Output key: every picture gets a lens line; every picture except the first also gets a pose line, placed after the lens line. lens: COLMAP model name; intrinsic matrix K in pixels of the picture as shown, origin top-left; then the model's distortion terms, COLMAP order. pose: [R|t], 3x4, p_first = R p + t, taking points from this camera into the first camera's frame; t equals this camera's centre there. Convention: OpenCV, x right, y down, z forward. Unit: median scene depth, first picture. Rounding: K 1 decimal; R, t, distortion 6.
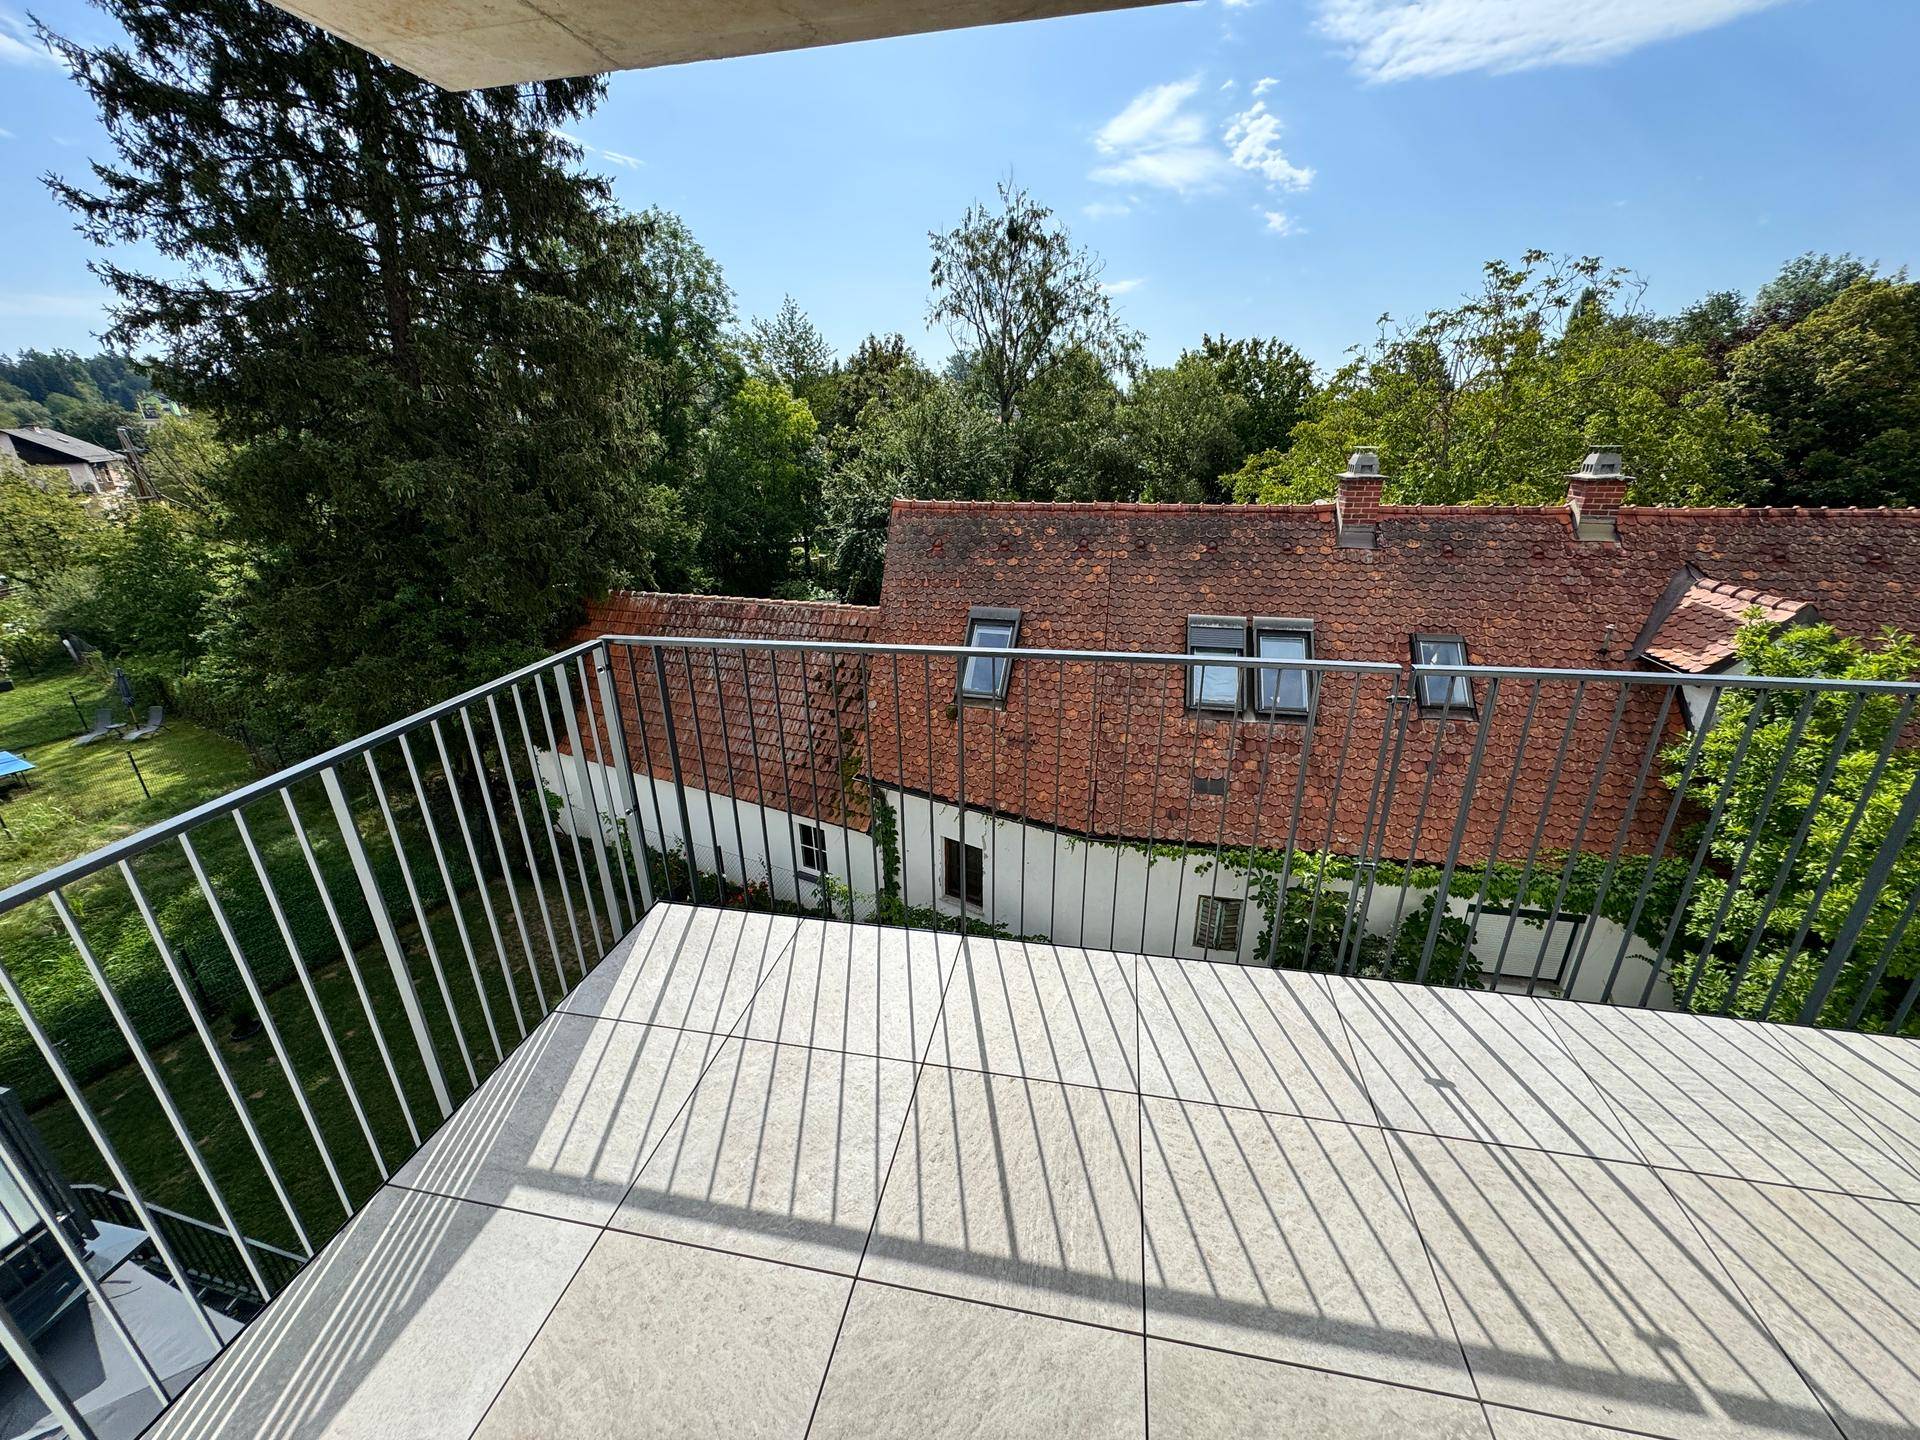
lens RADIAL K [[765.7, 0, 957.9], [0, 765.7, 720.0], [0, 0, 1]] dist [-0.002910, -0.000070]
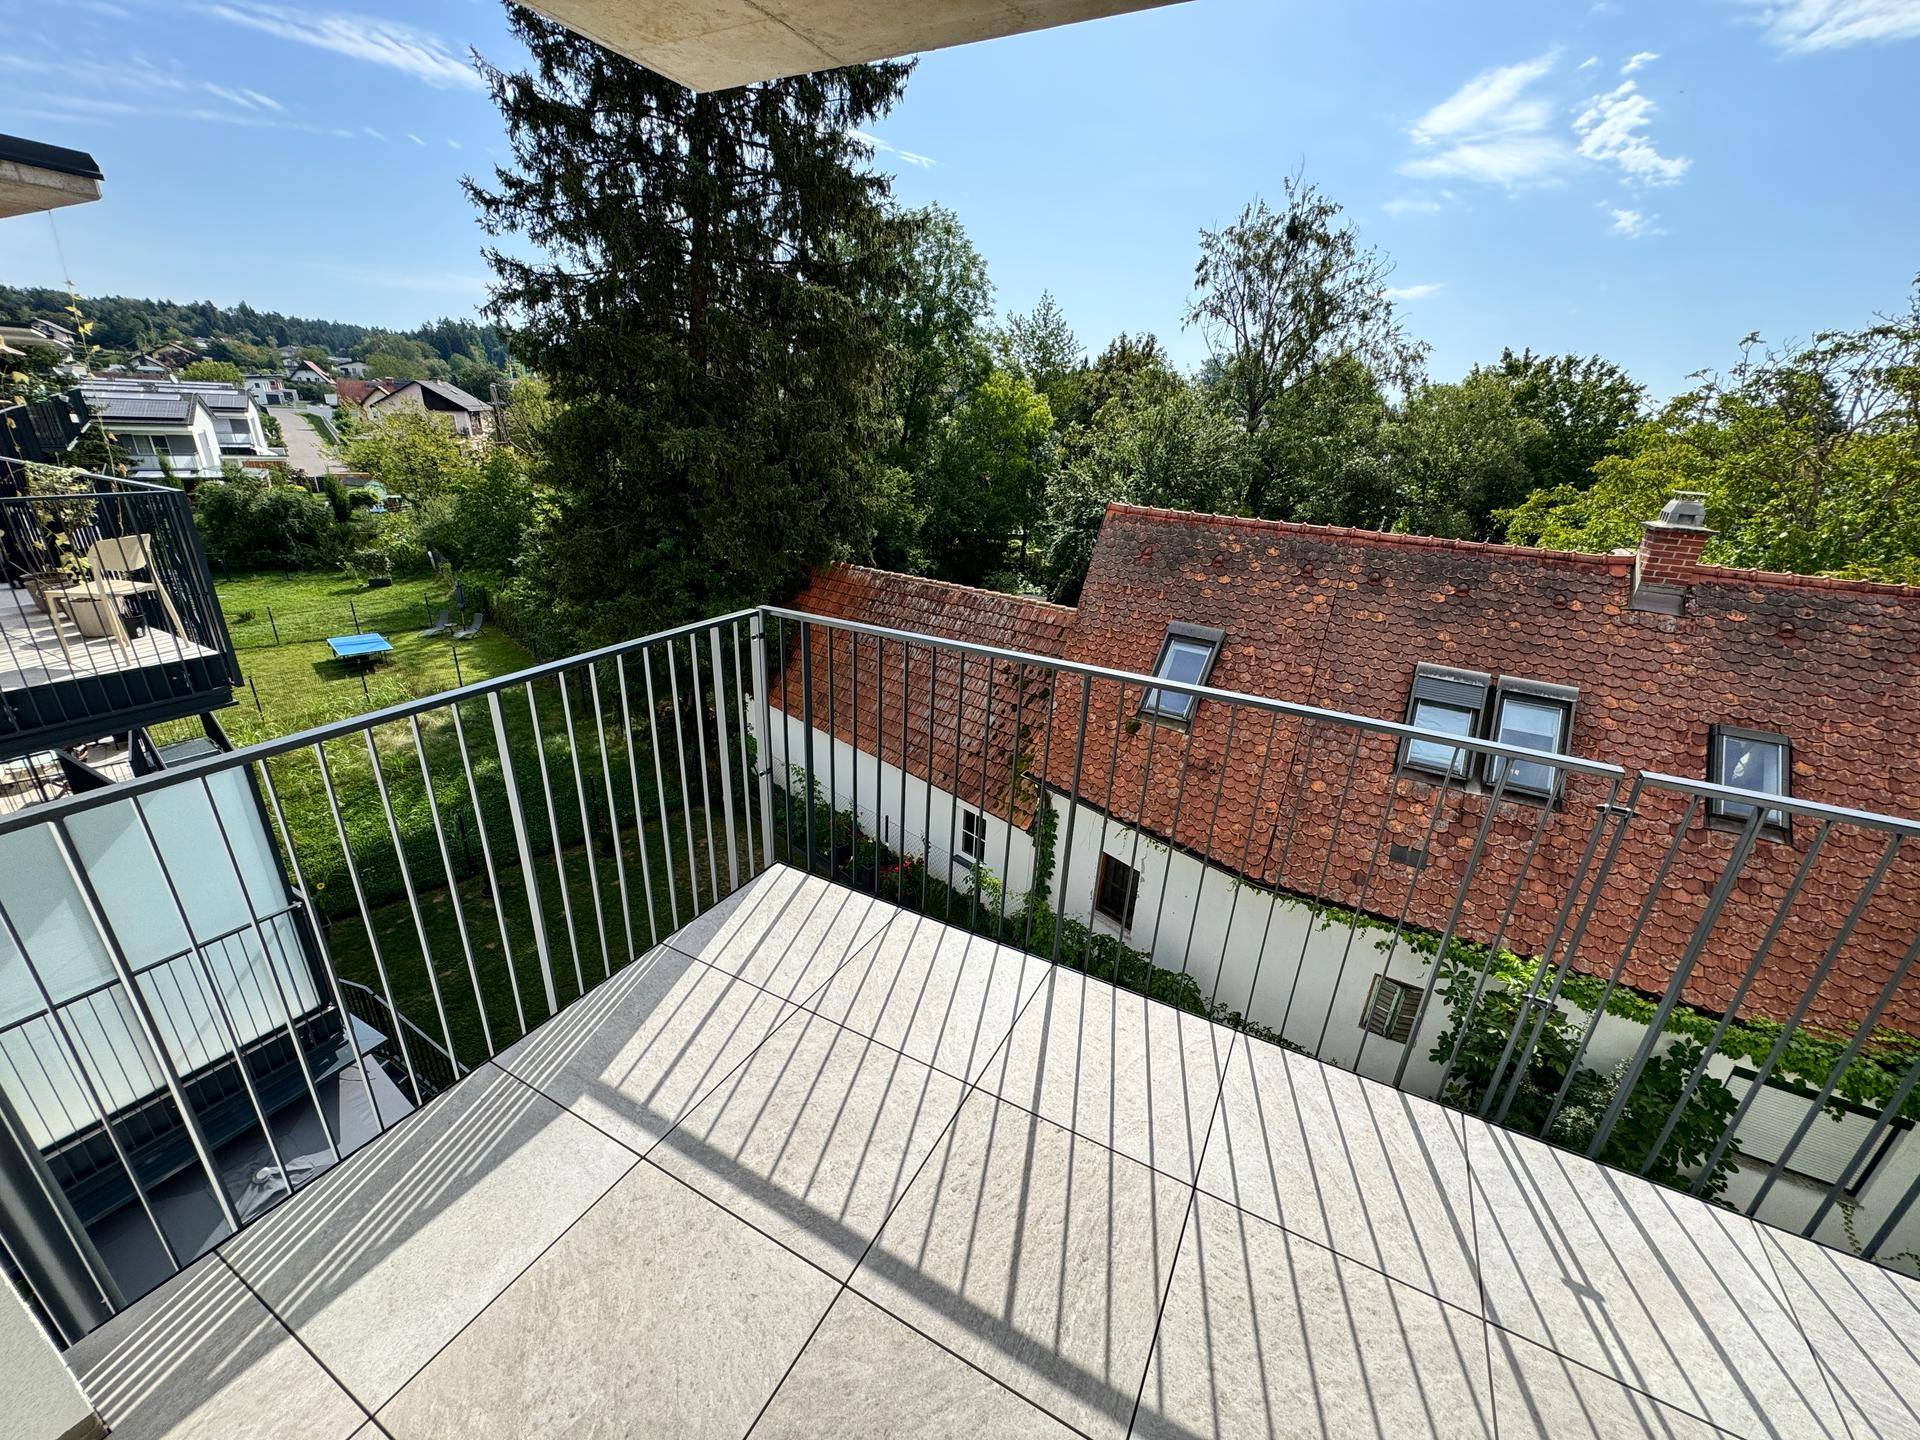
lens RADIAL K [[765.7, 0, 957.9], [0, 765.7, 720.0], [0, 0, 1]] dist [-0.002910, -0.000070]
pose [[0.956110, 0.162609, -0.243747, 0.013425], [-0.161908, 0.986537, 0.023050, -0.003756], [0.244213, 0.017426, 0.969565, 0.006932]]
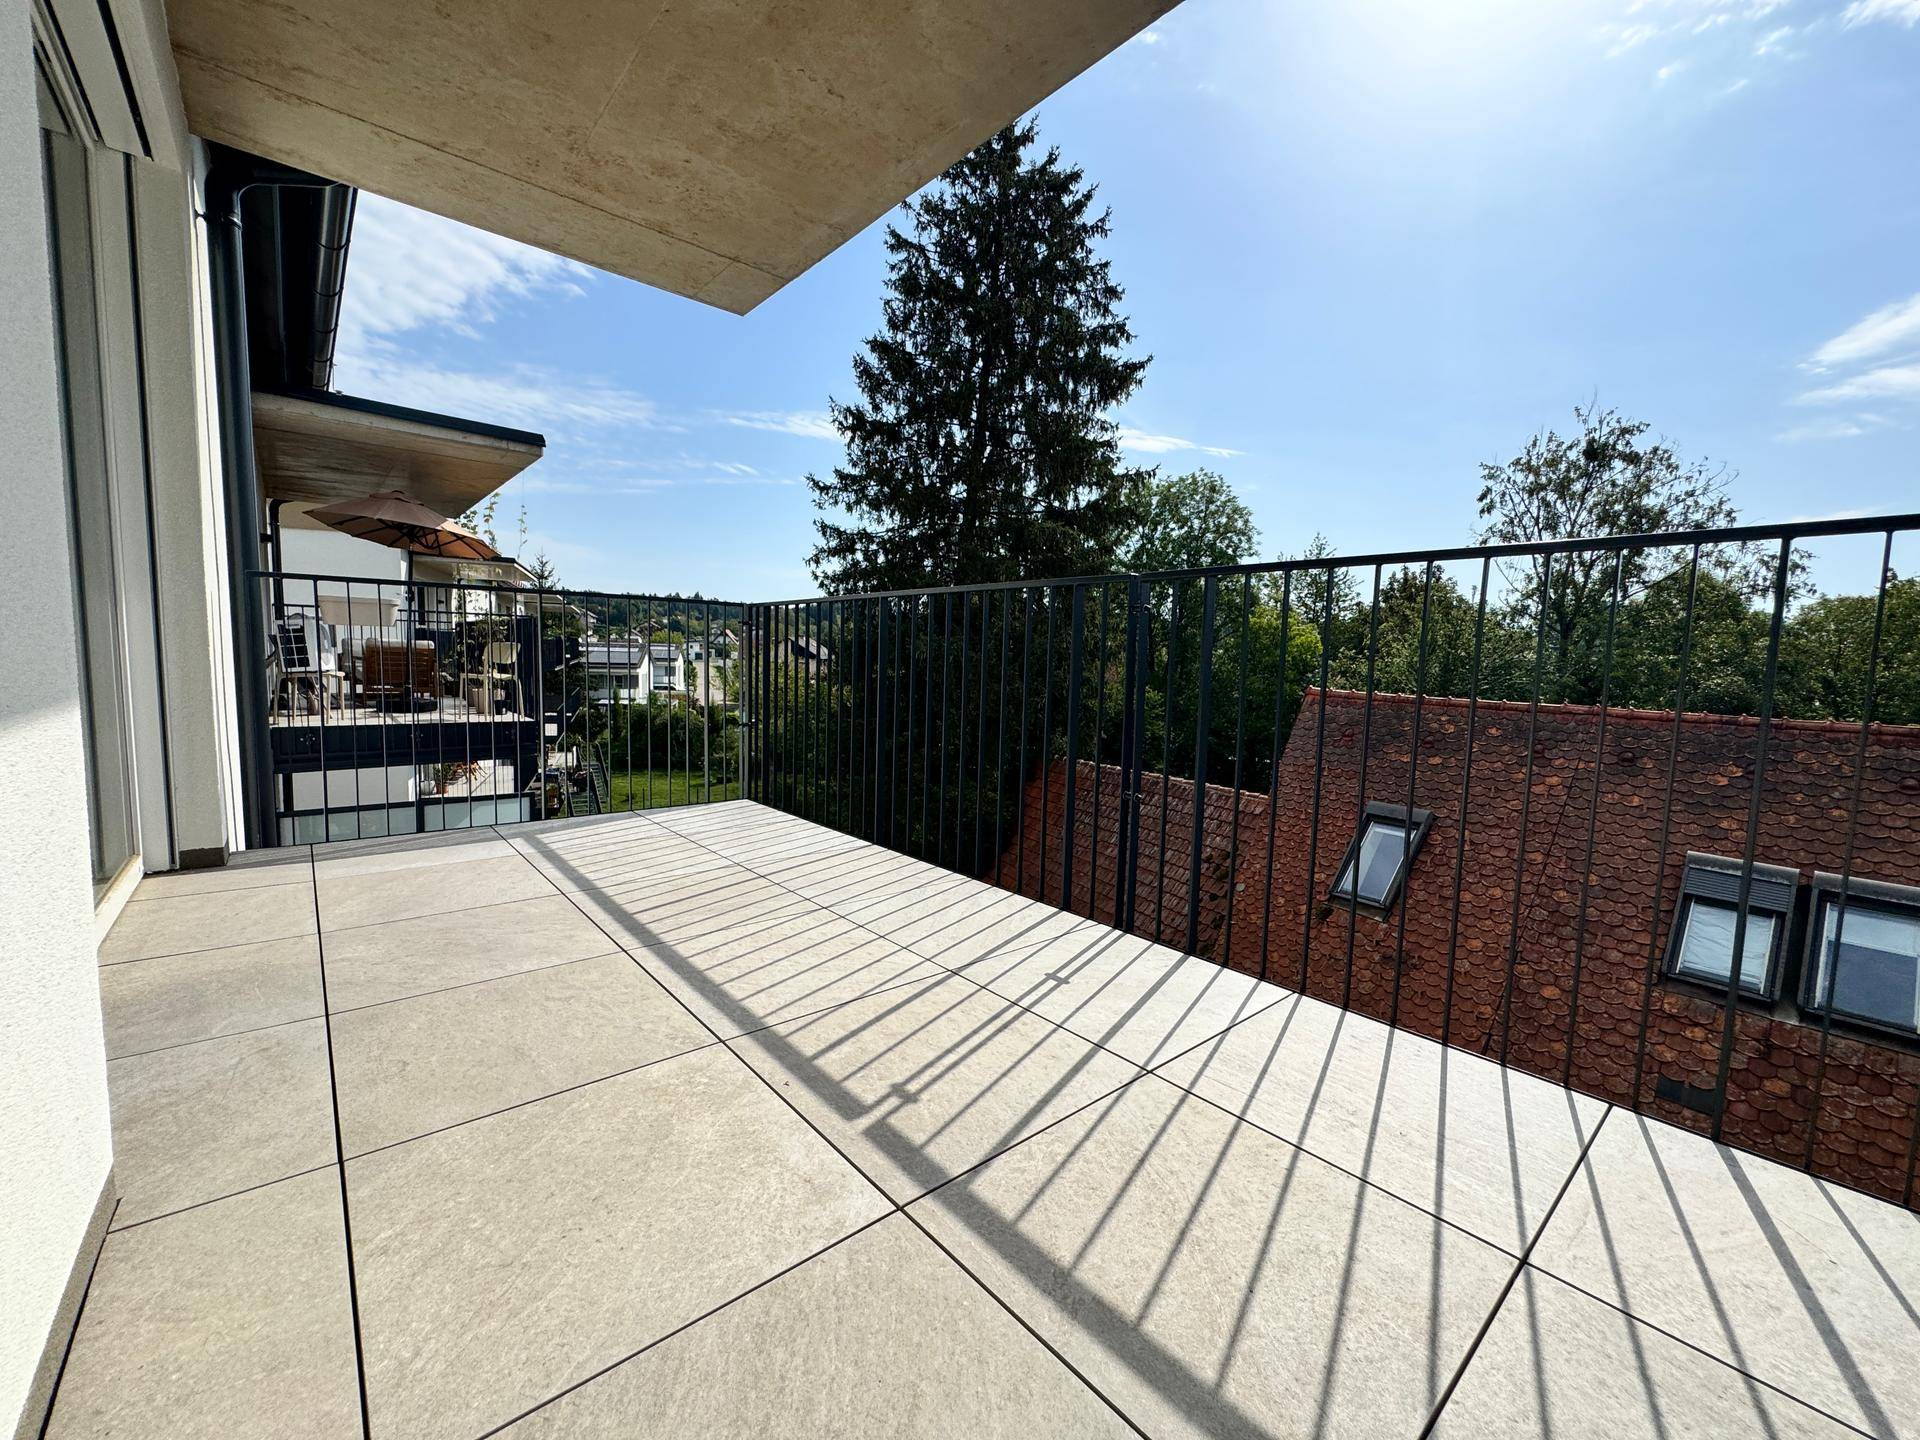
lens RADIAL K [[766.9, 0, 960.1], [0, 766.9, 718.2], [0, 0, 1]] dist [-0.001623, 0.000052]
pose [[0.791575, 0.090573, -0.604322, 0.142969], [-0.260350, 0.944692, -0.199435, 0.052551], [0.552835, 0.315203, 0.771376, 0.016568]]
